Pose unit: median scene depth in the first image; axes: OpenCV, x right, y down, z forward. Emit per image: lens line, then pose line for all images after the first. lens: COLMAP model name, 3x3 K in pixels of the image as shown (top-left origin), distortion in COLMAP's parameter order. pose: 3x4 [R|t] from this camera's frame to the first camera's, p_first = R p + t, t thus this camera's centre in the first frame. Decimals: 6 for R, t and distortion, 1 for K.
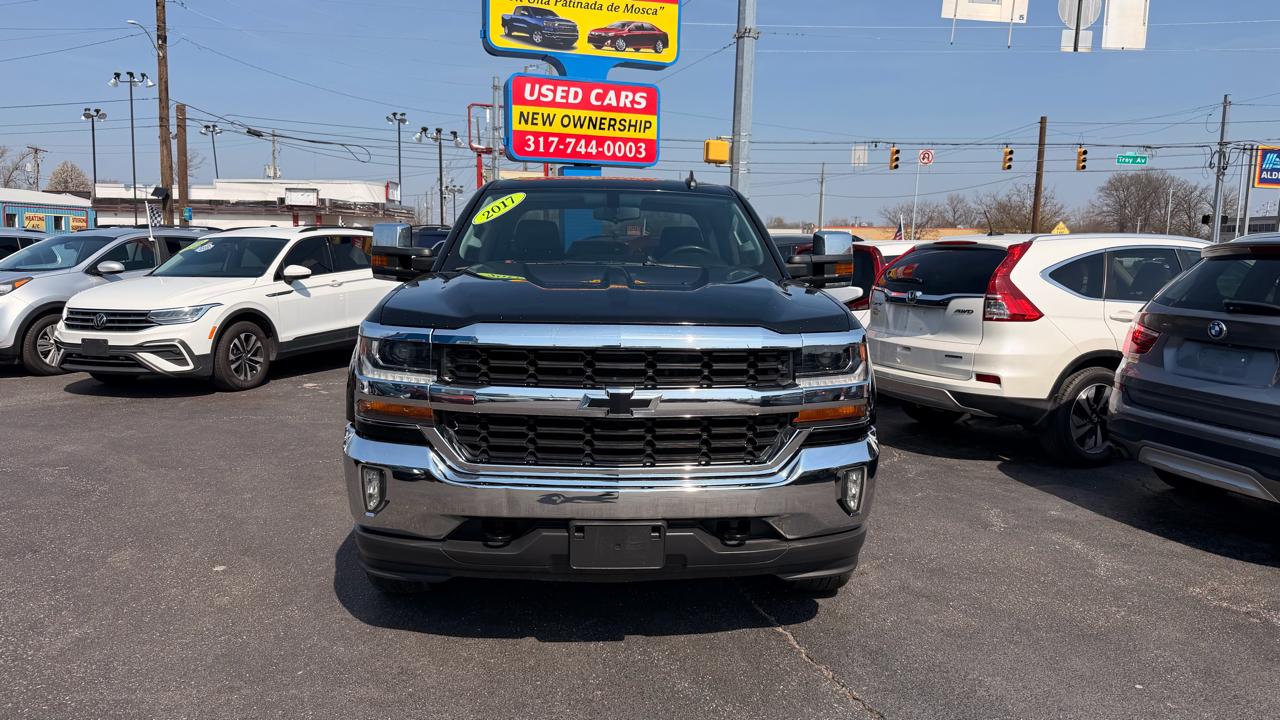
lens RADIAL K [[926.5, 0, 666.2], [0, 926.5, 379.6], [0, 0, 1]] dist [0.122215, -0.190585]
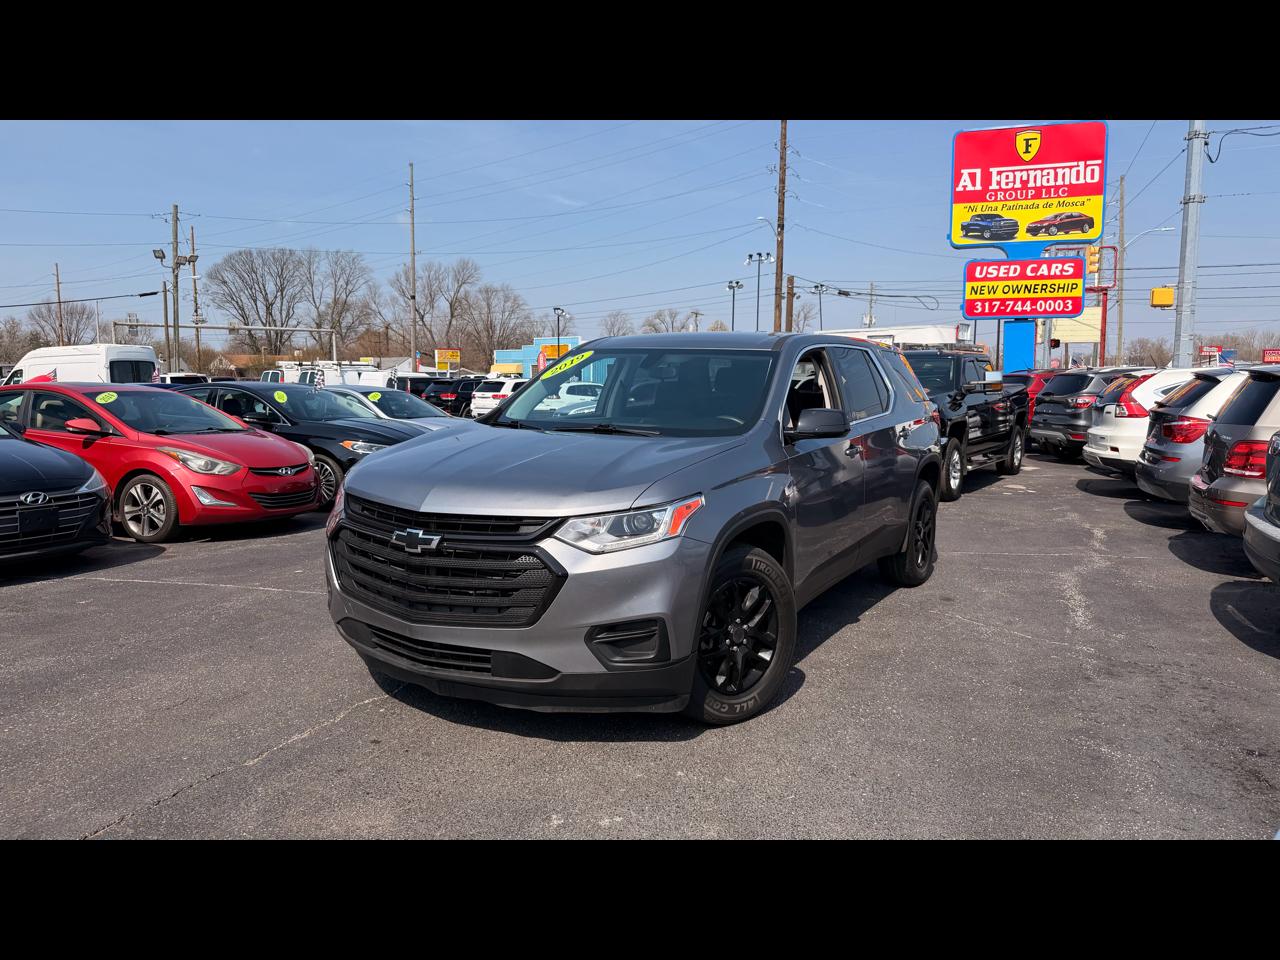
lens RADIAL K [[881.6, 0, 641.6], [0, 881.6, 469.5], [0, 0, 1]] dist [0.141984, -0.280293]
pose [[0.802096, 0.042169, -0.595704, 0.261884], [-0.068453, 0.997421, -0.021563, 0.055787], [0.593258, 0.058073, 0.802915, -0.373739]]
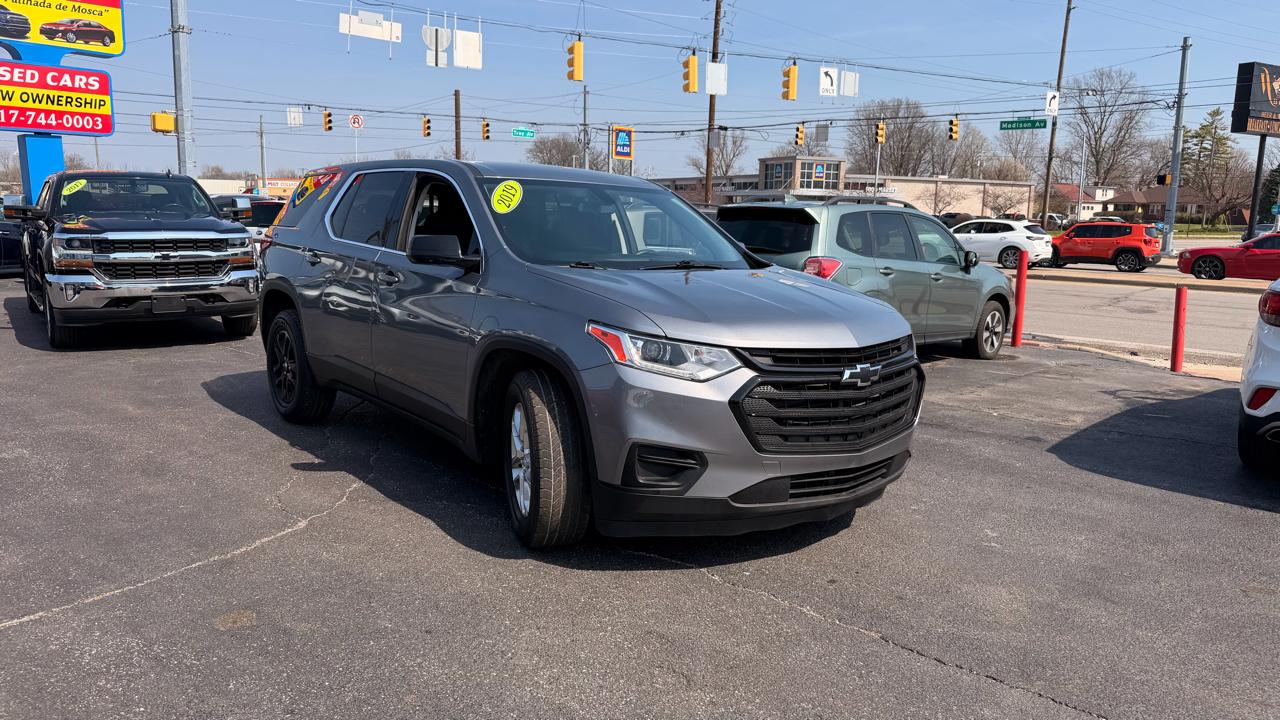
lens RADIAL K [[903.2, 0, 642.5], [0, 903.2, 380.2], [0, 0, 1]] dist [-0.047344, 0.026374]
pose [[0.856244, -0.094285, 0.507895, -0.040075], [0.065513, 0.995083, 0.074280, 0.053224], [-0.512401, -0.030328, 0.858210, -0.396636]]
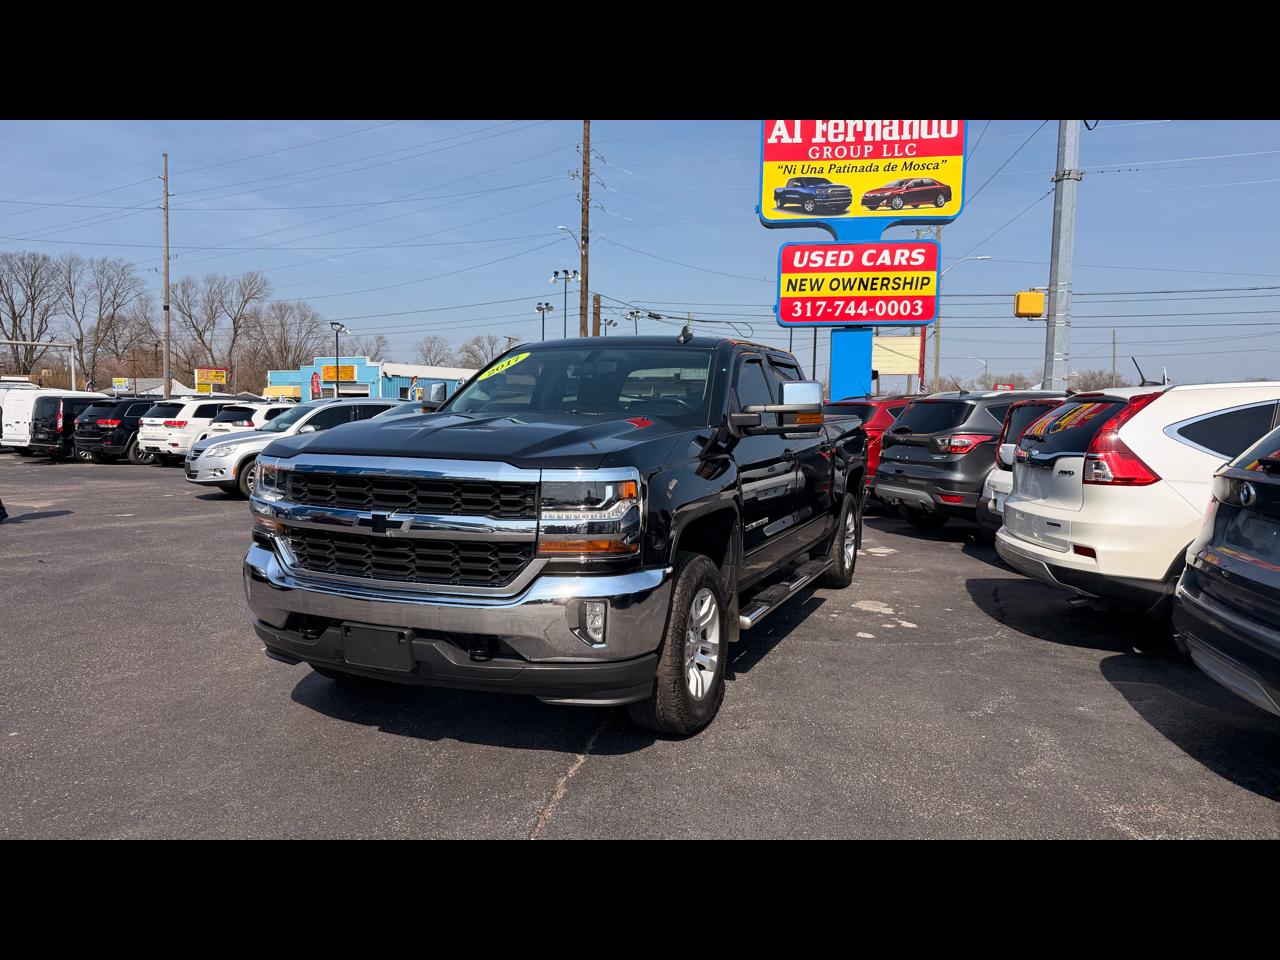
lens RADIAL K [[928.0, 0, 608.7], [0, 928.0, 483.1], [0, 0, 1]] dist [0.169401, -0.347602]
pose [[0.888786, 0.029187, -0.457392, 0.143043], [-0.060622, 0.996688, -0.054199, 0.004075], [0.454295, 0.075900, 0.887612, 0.014743]]
